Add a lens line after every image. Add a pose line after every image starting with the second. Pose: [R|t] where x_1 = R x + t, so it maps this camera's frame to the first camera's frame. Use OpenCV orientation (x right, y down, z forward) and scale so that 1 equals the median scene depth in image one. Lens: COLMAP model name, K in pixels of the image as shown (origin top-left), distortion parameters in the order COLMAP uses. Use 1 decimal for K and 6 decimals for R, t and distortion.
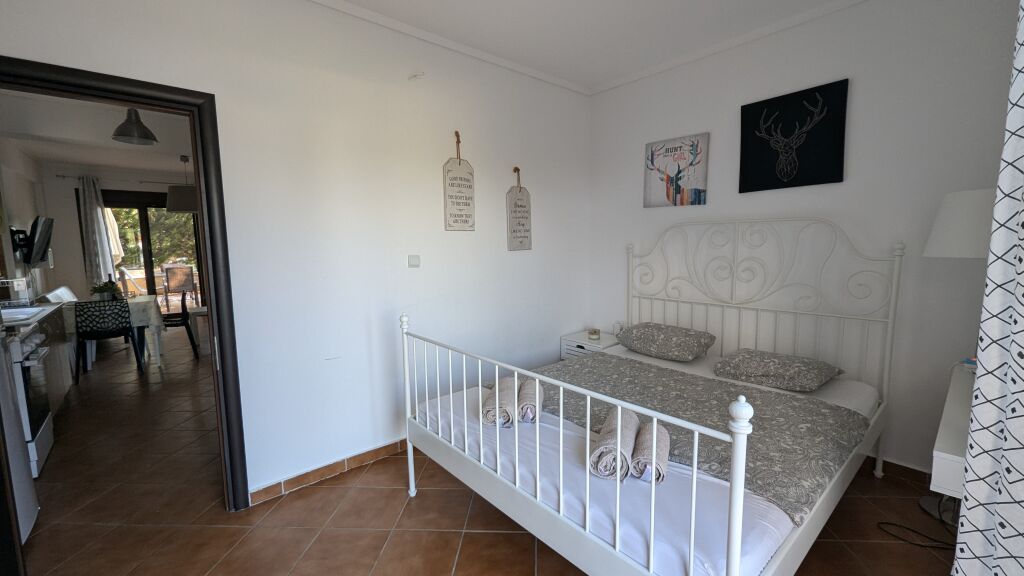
lens RADIAL K [[421.1, 0, 512.9], [0, 421.1, 289.8], [0, 0, 1]] dist [-0.001361, -0.000441]
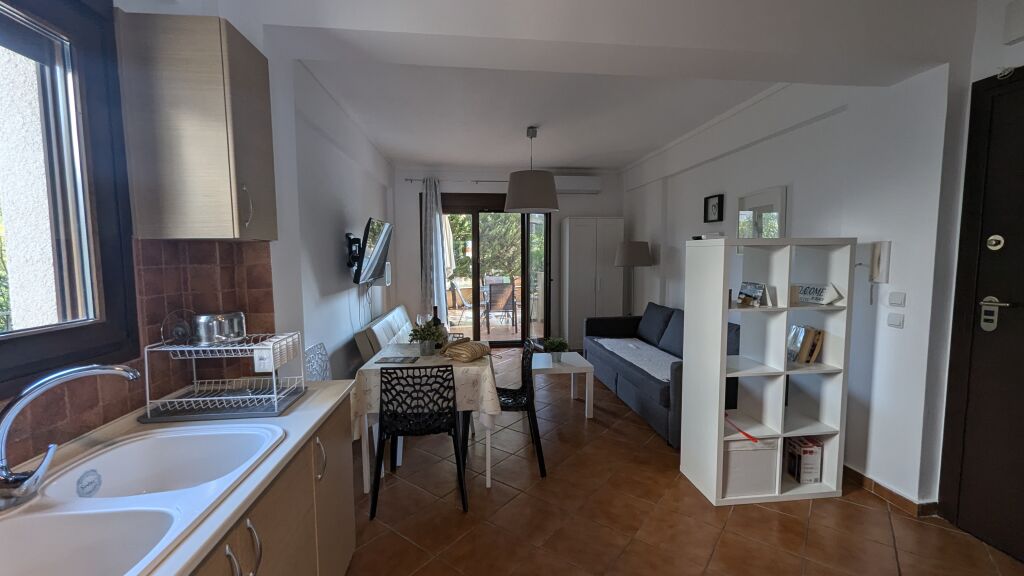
lens RADIAL K [[421.1, 0, 511.4], [0, 421.1, 290.2], [0, 0, 1]] dist [-0.001361, -0.000441]
pose [[0.817190, 0.056615, -0.573581, -0.401080], [-0.072218, 0.997379, -0.004445, -0.052453], [0.571826, 0.045055, 0.819137, 0.433112]]
